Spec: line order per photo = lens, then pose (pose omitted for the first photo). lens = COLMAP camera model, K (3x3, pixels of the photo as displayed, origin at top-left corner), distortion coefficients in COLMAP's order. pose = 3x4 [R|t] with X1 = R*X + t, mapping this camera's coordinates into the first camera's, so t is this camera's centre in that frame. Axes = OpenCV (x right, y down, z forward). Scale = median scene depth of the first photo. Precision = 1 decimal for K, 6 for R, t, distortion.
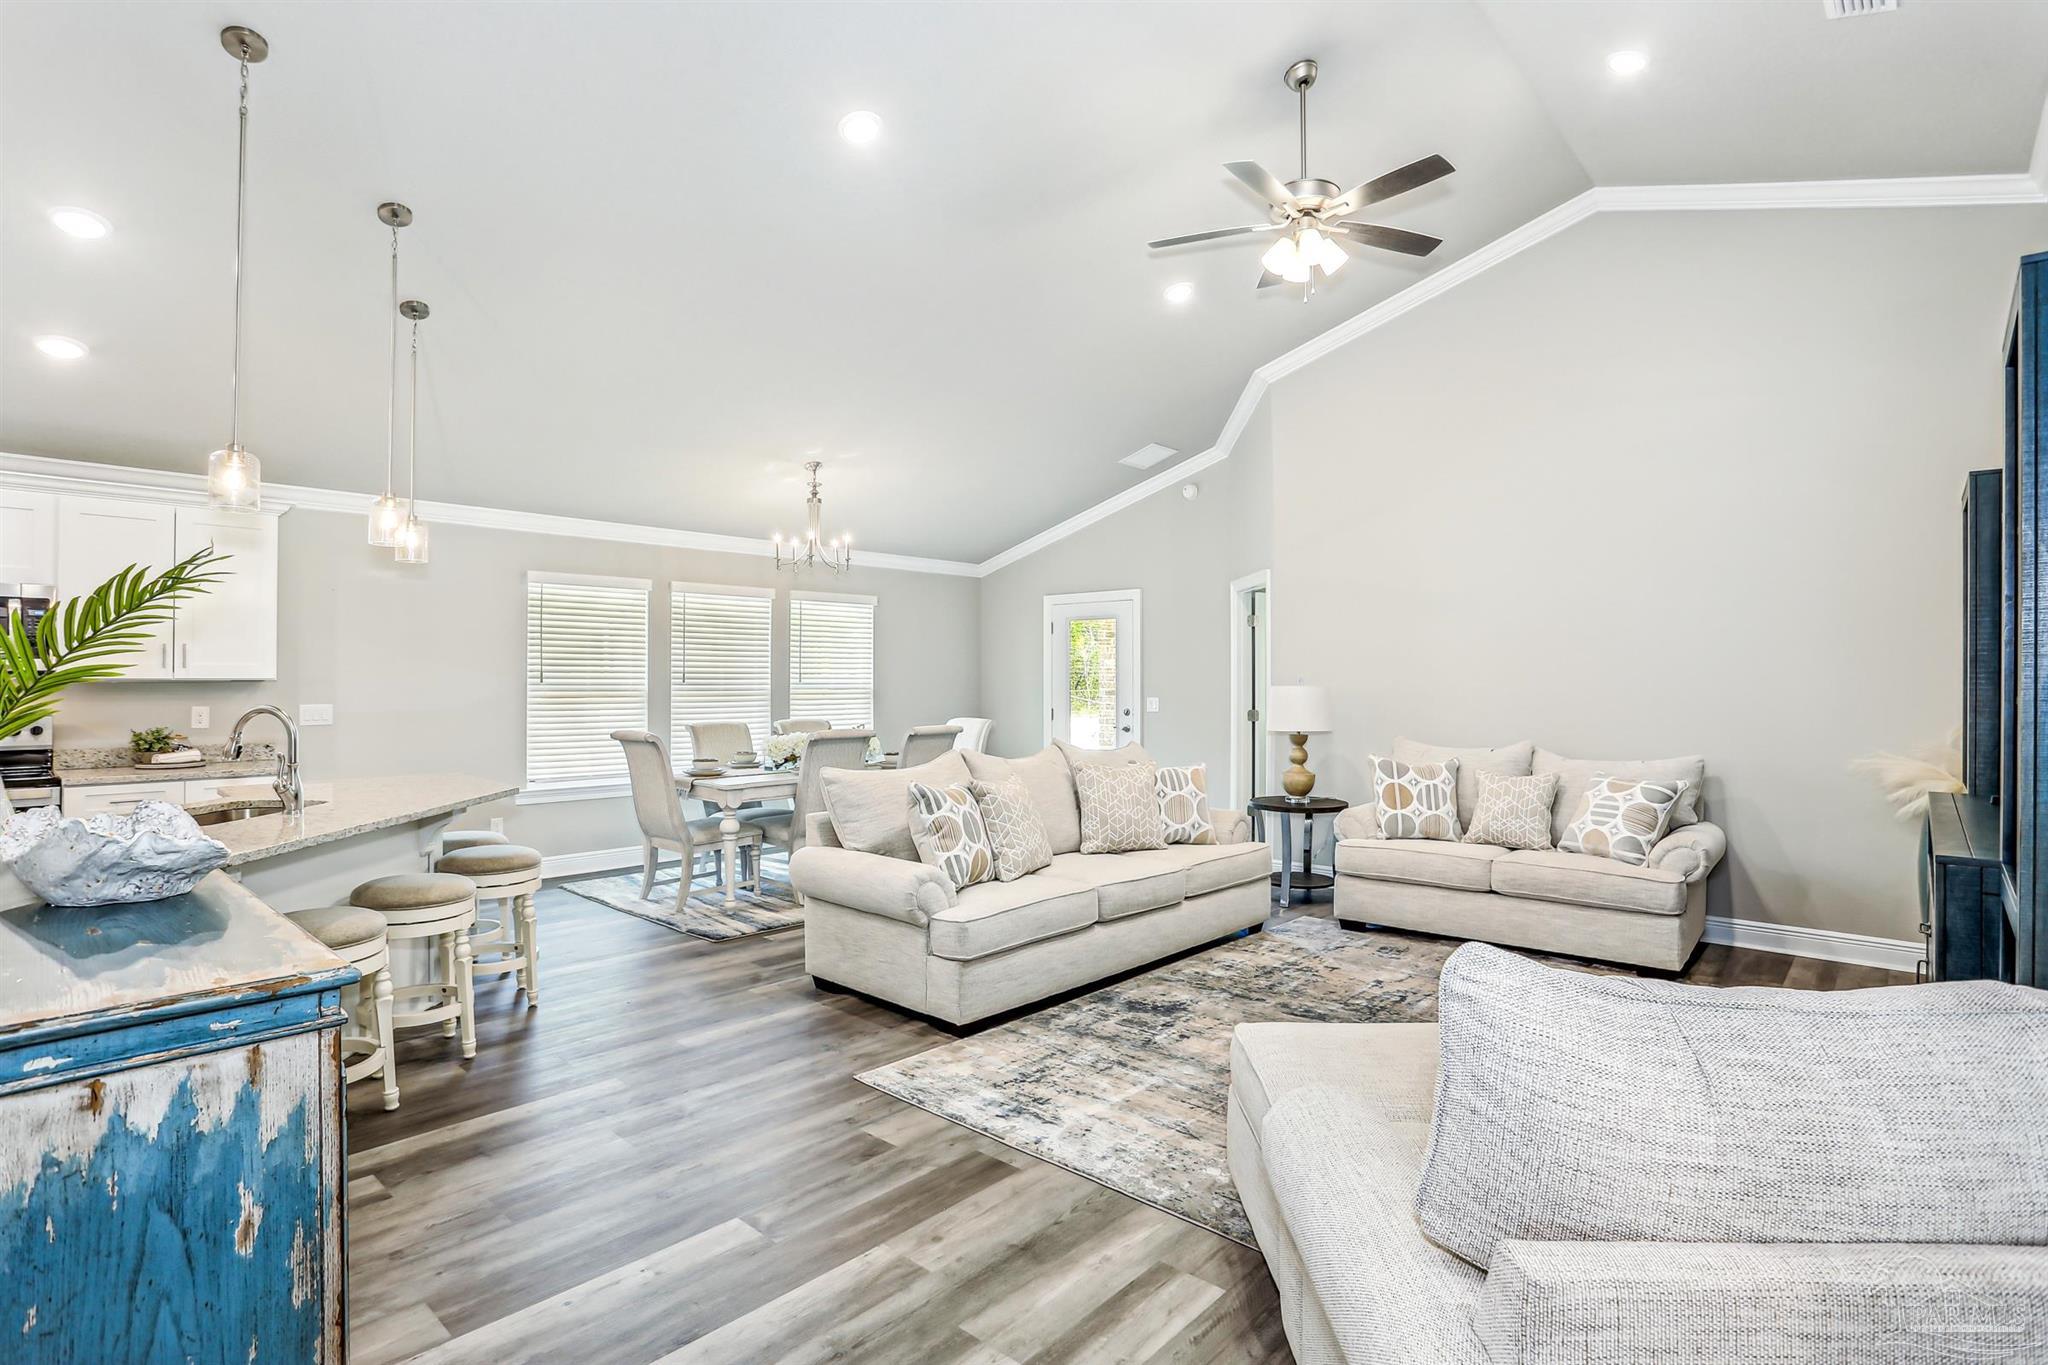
lens RADIAL K [[1002.5, 0, 1024.0], [0, 1002.5, 682.5], [0, 0, 1]] dist [-0.086490, 0.038022]
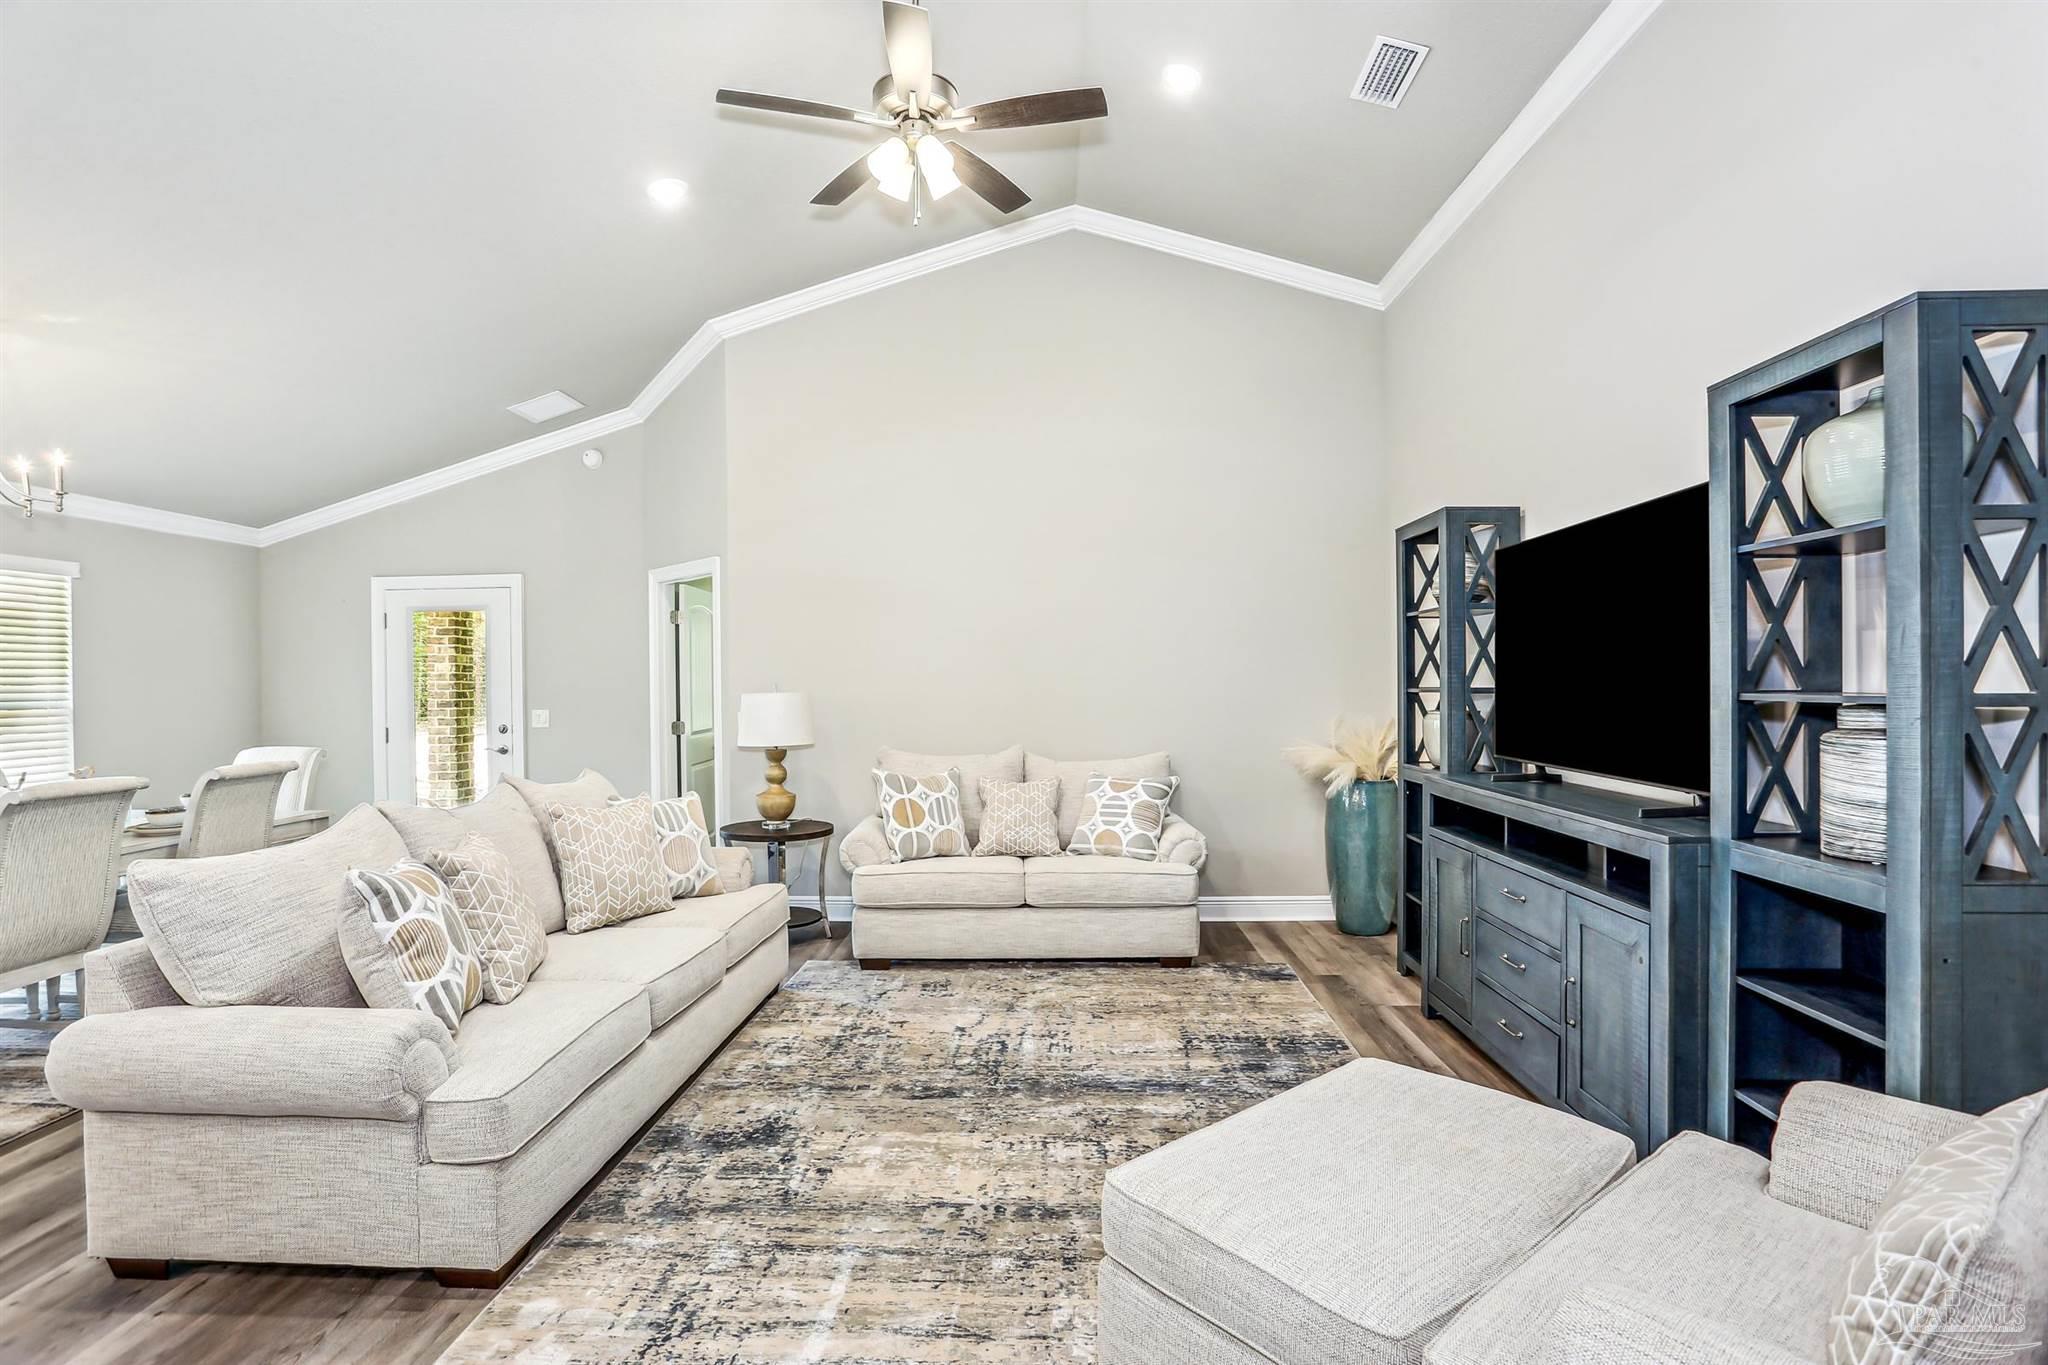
lens RADIAL K [[991.0, 0, 1020.1], [0, 991.0, 689.8], [0, 0, 1]] dist [-0.075108, 0.032879]
pose [[0.762946, -0.013528, 0.646321, -0.150100], [0.012230, 0.999904, 0.006492, -0.003095], [-0.646346, 0.002952, 0.763038, 0.278052]]
